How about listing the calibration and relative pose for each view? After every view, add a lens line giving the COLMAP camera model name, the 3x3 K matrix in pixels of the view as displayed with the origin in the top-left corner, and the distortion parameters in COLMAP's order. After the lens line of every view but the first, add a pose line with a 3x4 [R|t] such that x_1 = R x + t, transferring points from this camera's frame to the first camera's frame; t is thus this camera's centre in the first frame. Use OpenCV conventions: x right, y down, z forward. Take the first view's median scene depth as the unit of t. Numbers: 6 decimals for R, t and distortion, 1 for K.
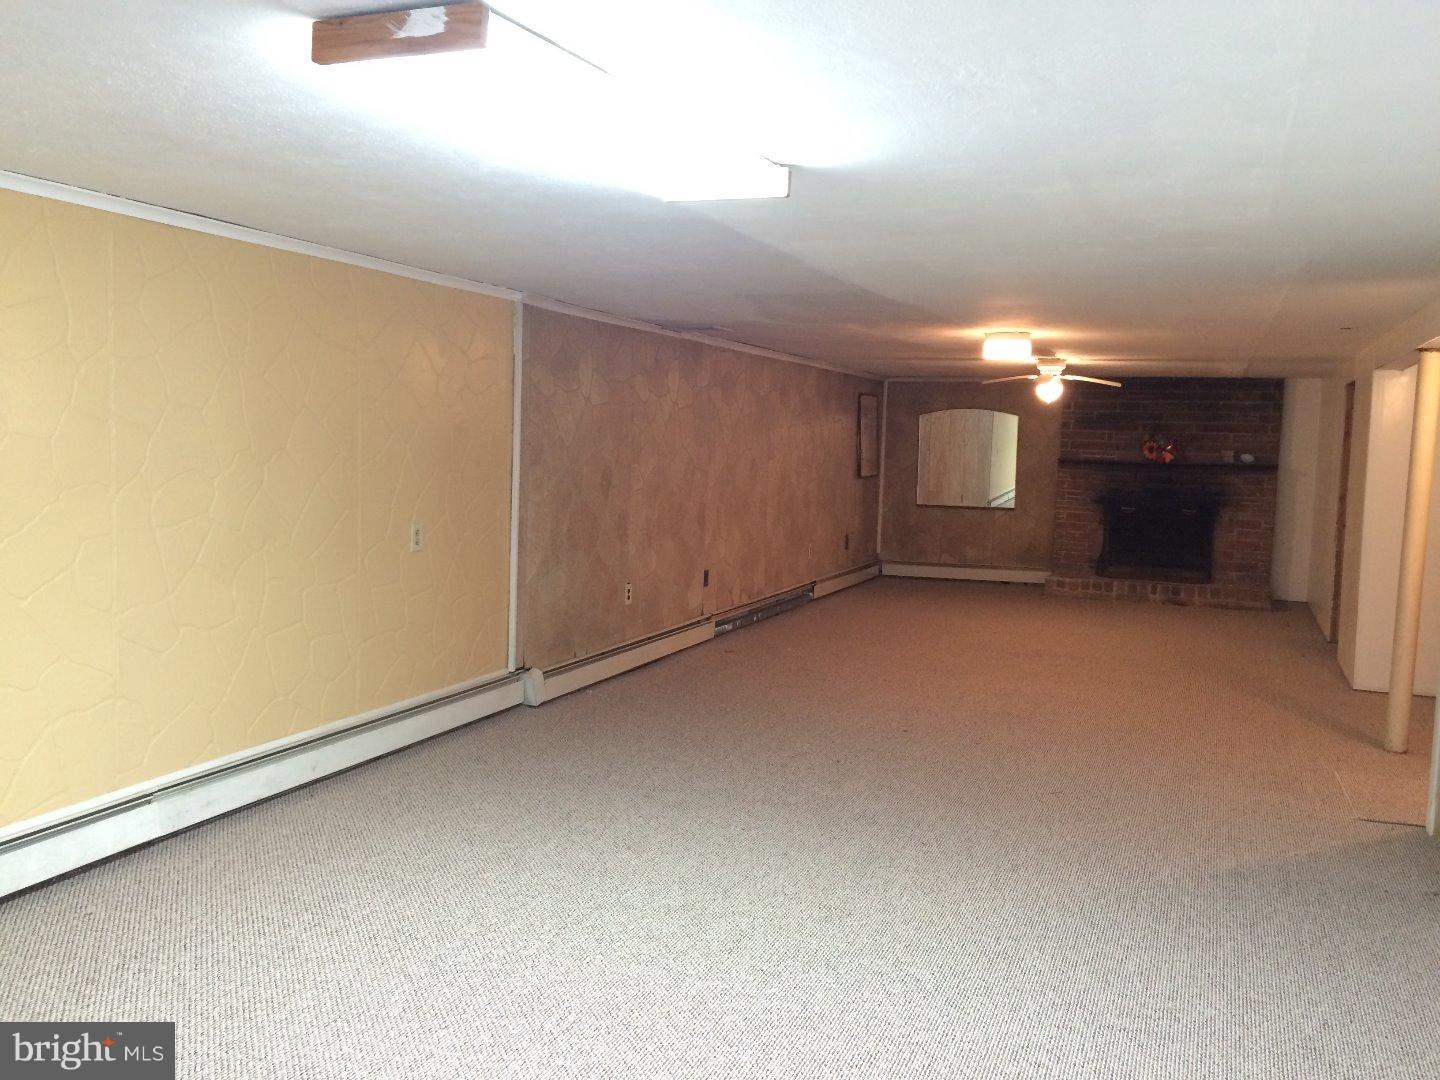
lens RADIAL K [[1218.1, 0, 710.9], [0, 1218.1, 542.3], [0, 0, 1]] dist [0.008186, 0.003464]
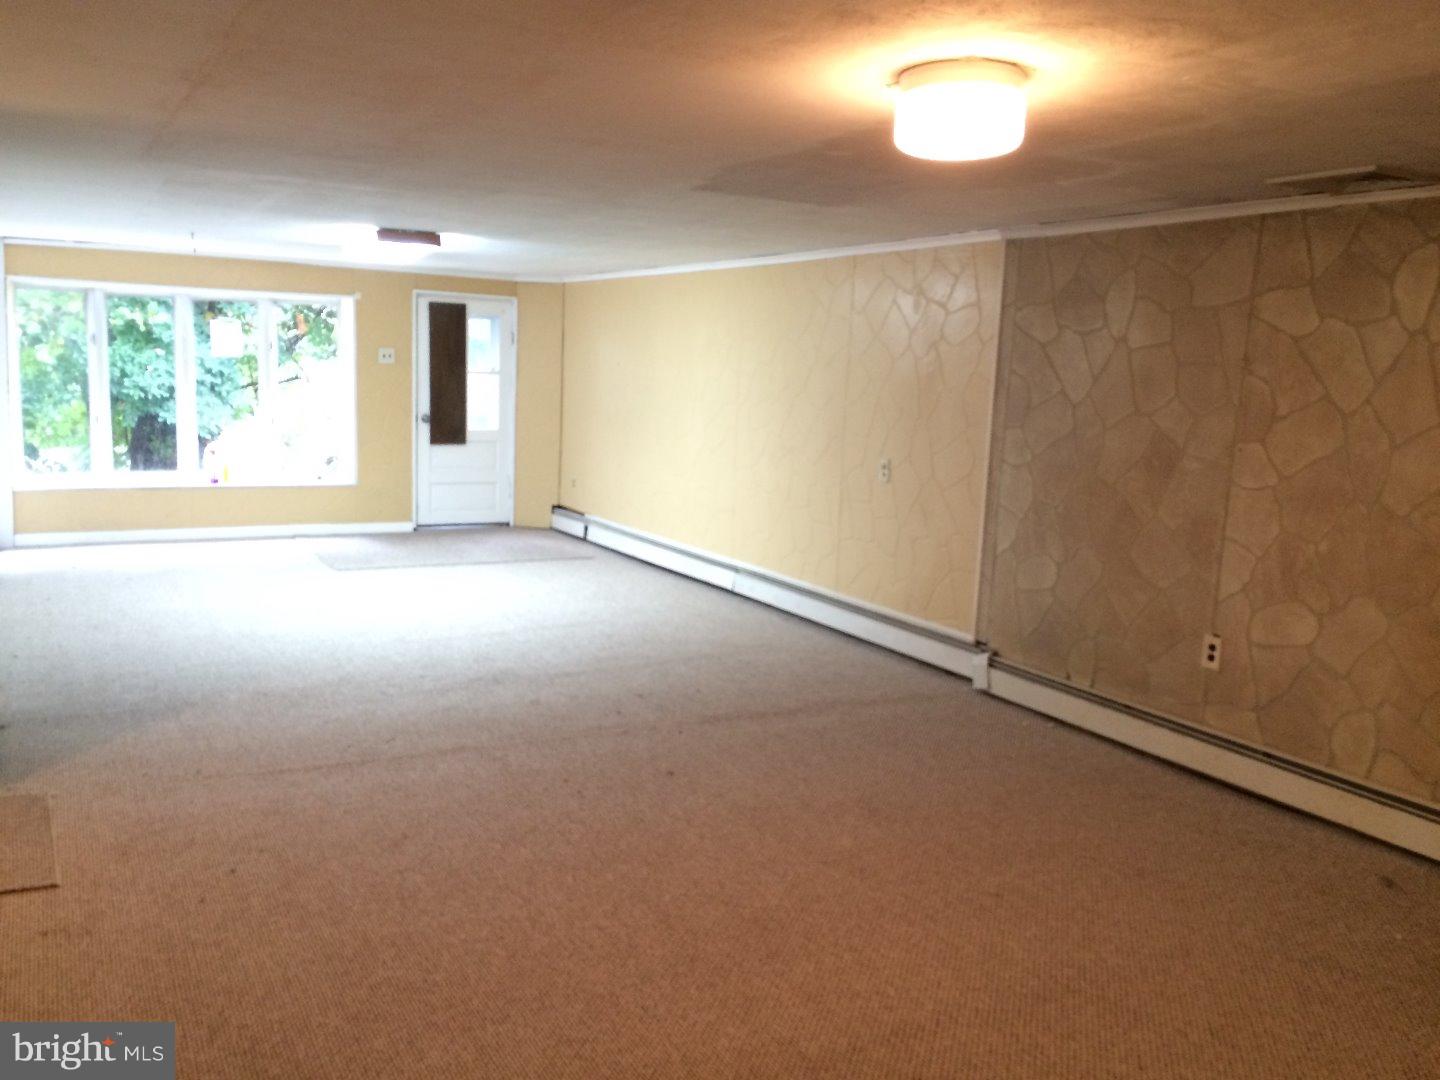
lens RADIAL K [[1218.1, 0, 710.9], [0, 1218.1, 542.3], [0, 0, 1]] dist [0.008186, 0.003464]
pose [[-0.622971, 0.047409, -0.780807, 0.669638], [-0.136088, 0.976372, 0.167862, -0.095191], [0.770316, 0.210832, -0.601800, 1.362930]]
